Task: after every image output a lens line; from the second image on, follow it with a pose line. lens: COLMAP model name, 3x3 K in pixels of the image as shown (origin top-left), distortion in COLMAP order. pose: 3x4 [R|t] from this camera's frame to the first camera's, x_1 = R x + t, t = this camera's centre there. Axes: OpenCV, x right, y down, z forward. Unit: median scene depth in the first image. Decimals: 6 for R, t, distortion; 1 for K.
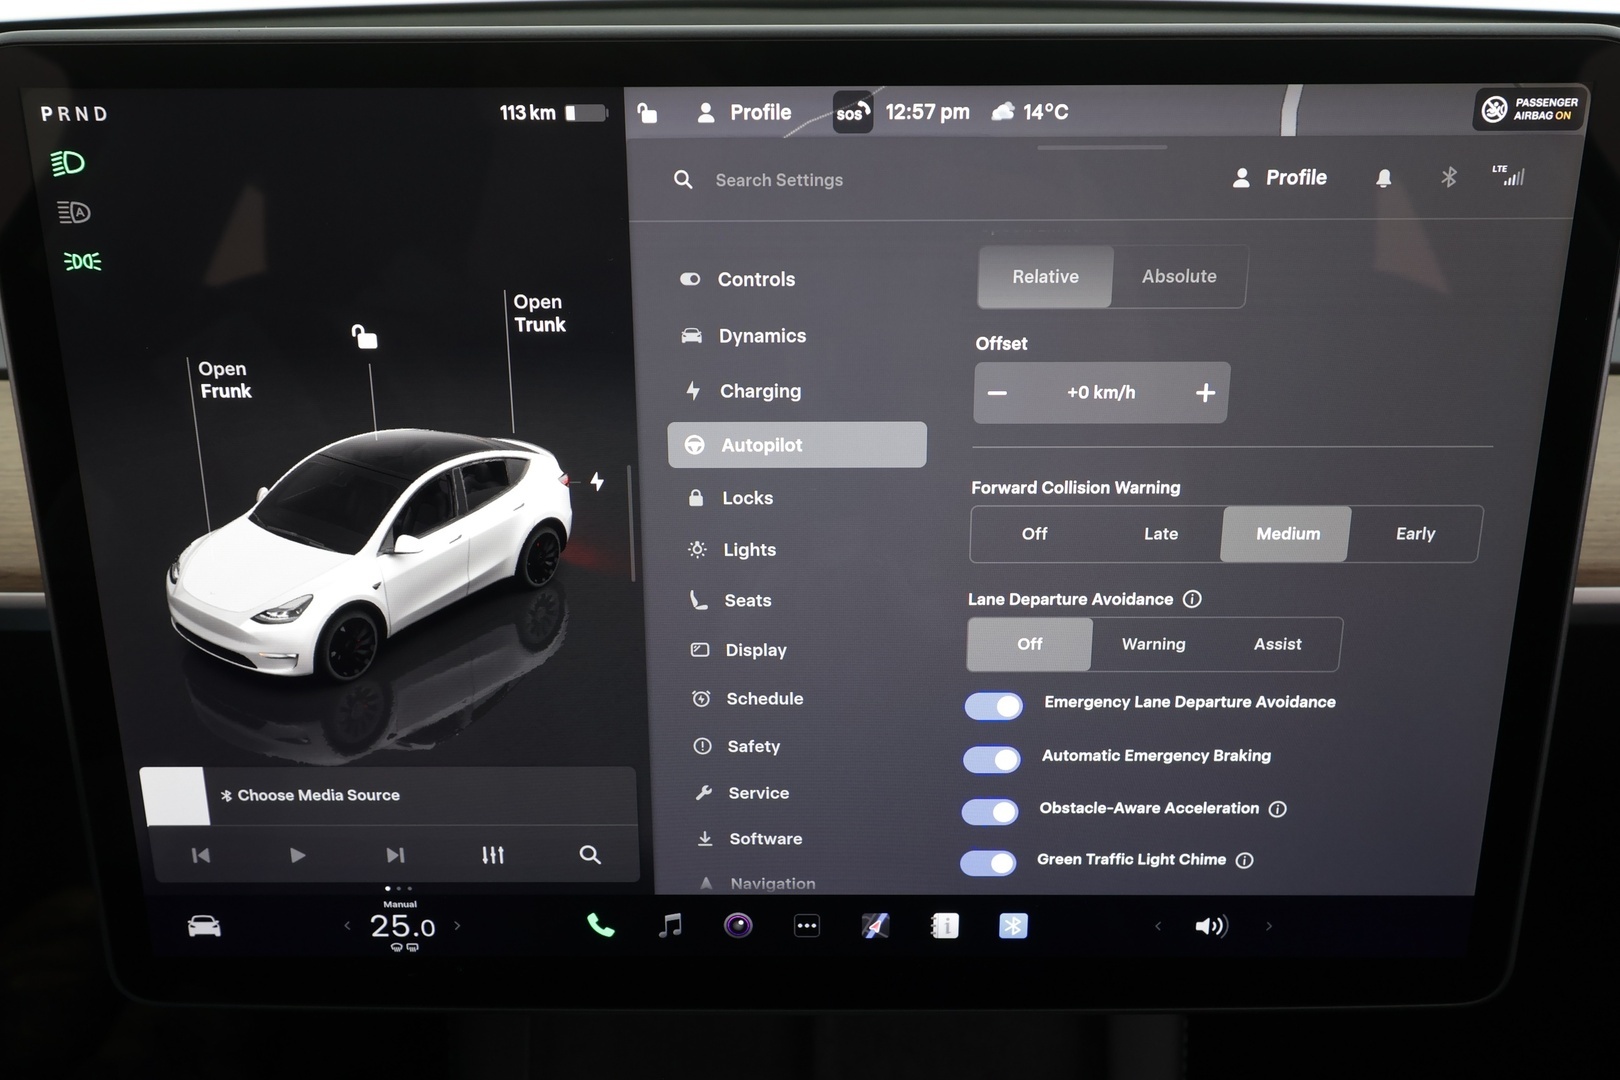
lens RADIAL K [[1279.8, 0, 812.6], [0, 1279.8, 540.5], [0, 0, 1]] dist [0.006322, -0.000778]
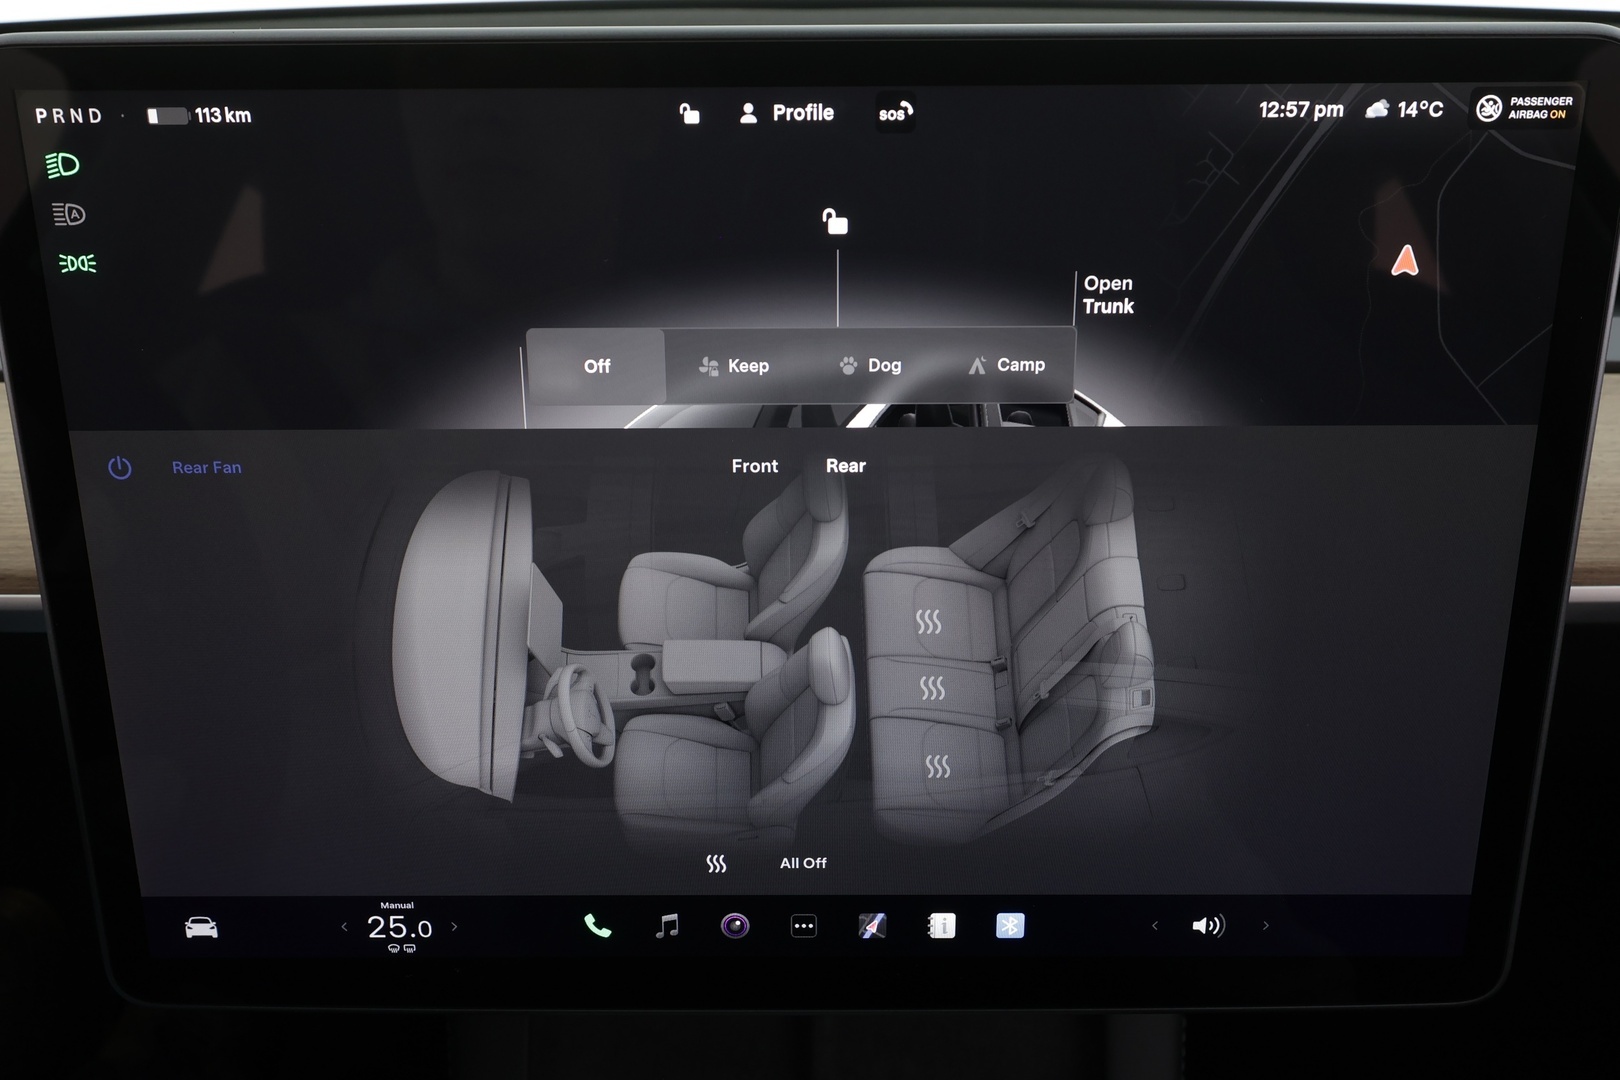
lens RADIAL K [[1279.3, 0, 808.3], [0, 1279.3, 541.1], [0, 0, 1]] dist [0.004797, 0.003422]
pose [[0.999998, -0.001847, -0.000507, -0.157588], [0.001847, 0.999998, 0.000265, 0.000274], [0.000507, -0.000266, 1.000000, 0.000826]]
